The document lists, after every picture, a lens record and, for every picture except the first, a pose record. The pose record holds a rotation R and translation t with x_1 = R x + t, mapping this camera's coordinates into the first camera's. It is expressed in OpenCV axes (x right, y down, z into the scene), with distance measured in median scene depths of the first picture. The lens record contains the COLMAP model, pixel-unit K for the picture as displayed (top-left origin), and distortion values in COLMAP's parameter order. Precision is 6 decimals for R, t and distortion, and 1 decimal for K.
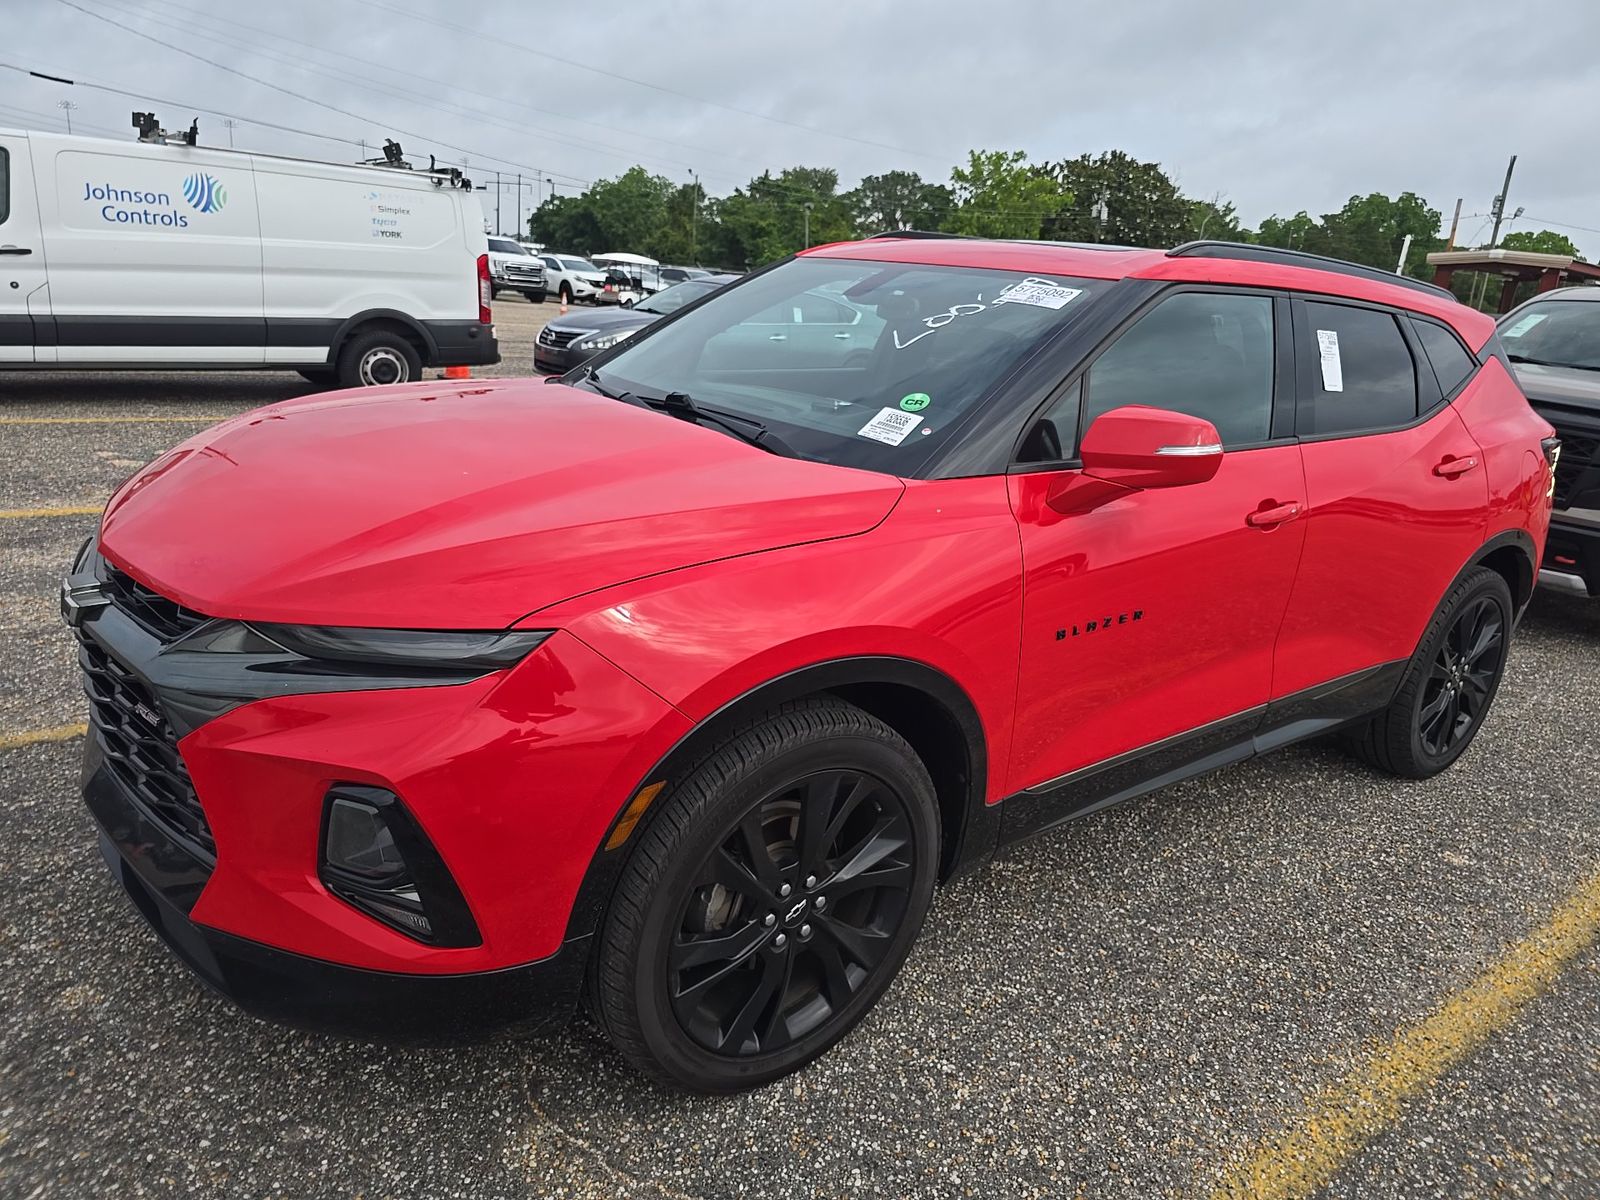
lens RADIAL K [[1097.7, 0, 800.0], [0, 1097.7, 600.0], [0, 0, 1]] dist [0.002311, -0.006876]
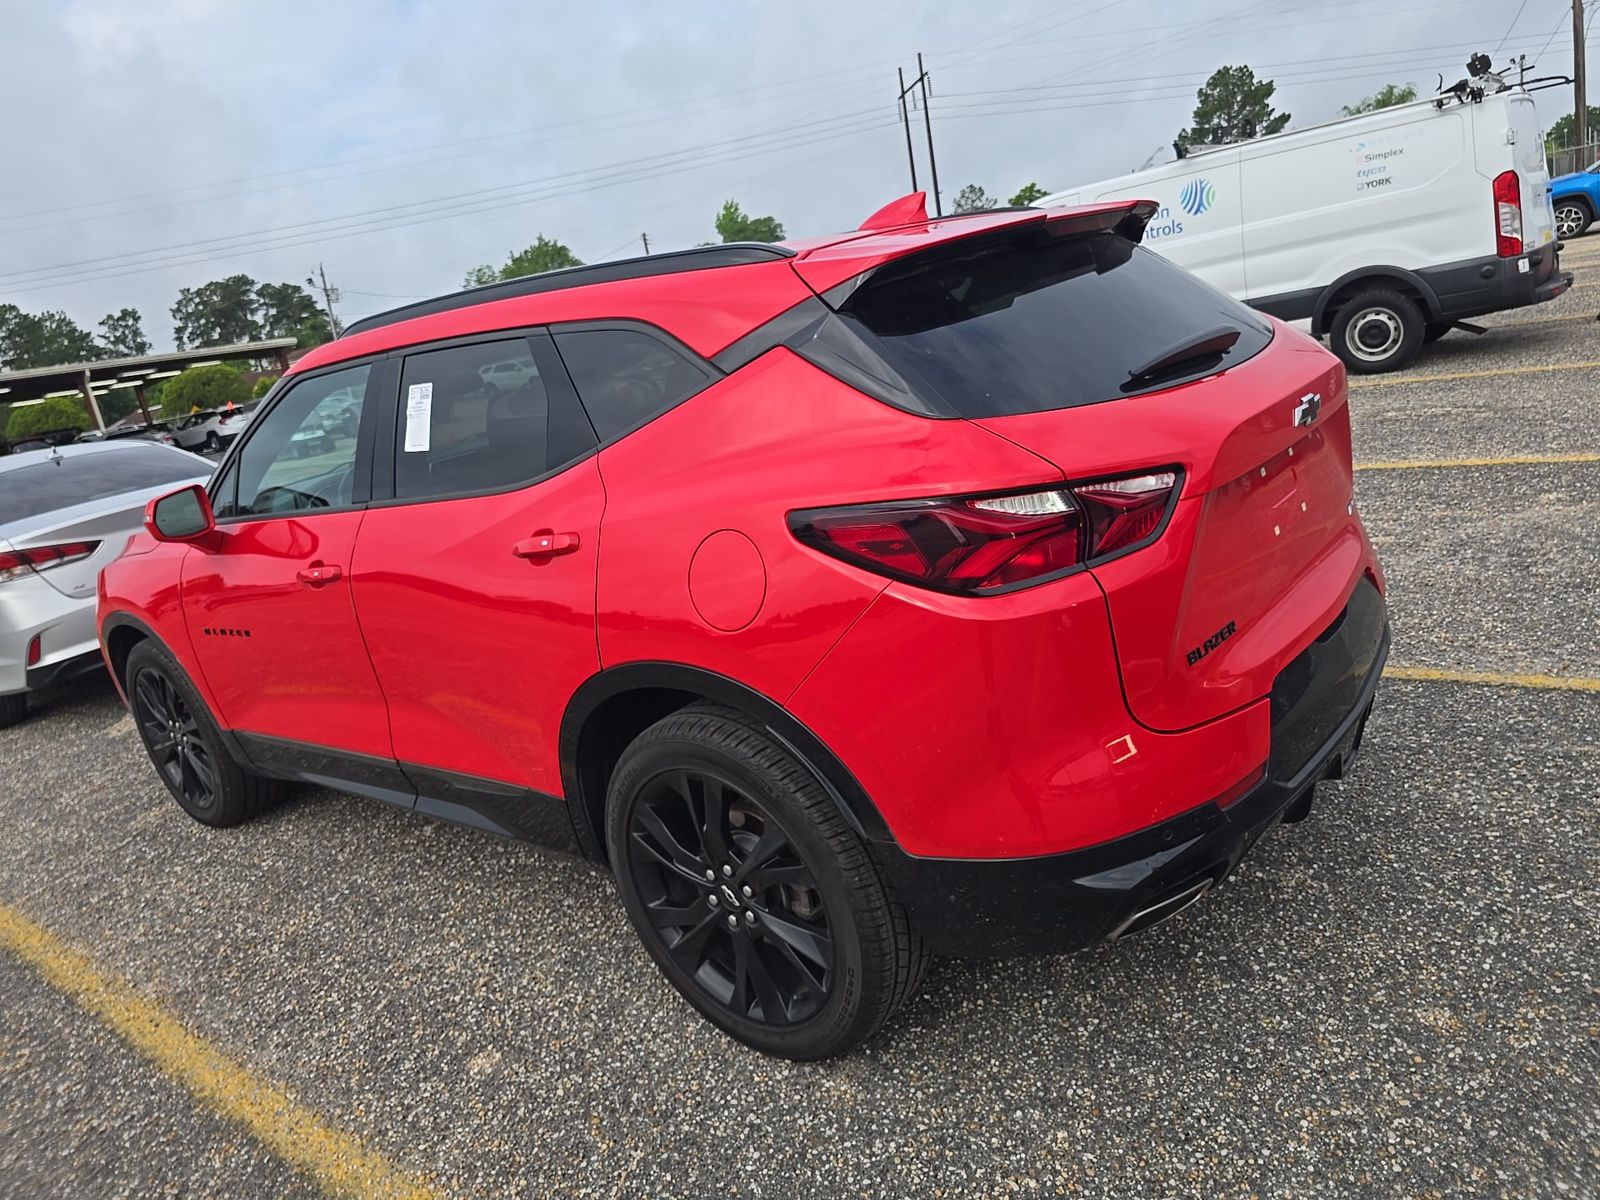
lens RADIAL K [[1097.7, 0, 800.0], [0, 1097.7, 600.0], [0, 0, 1]] dist [0.002311, -0.006876]
pose [[0.188100, 0.137463, -0.972482, 0.473799], [-0.078019, 0.989119, 0.124724, -0.067972], [0.979046, 0.052411, 0.196778, 0.373793]]
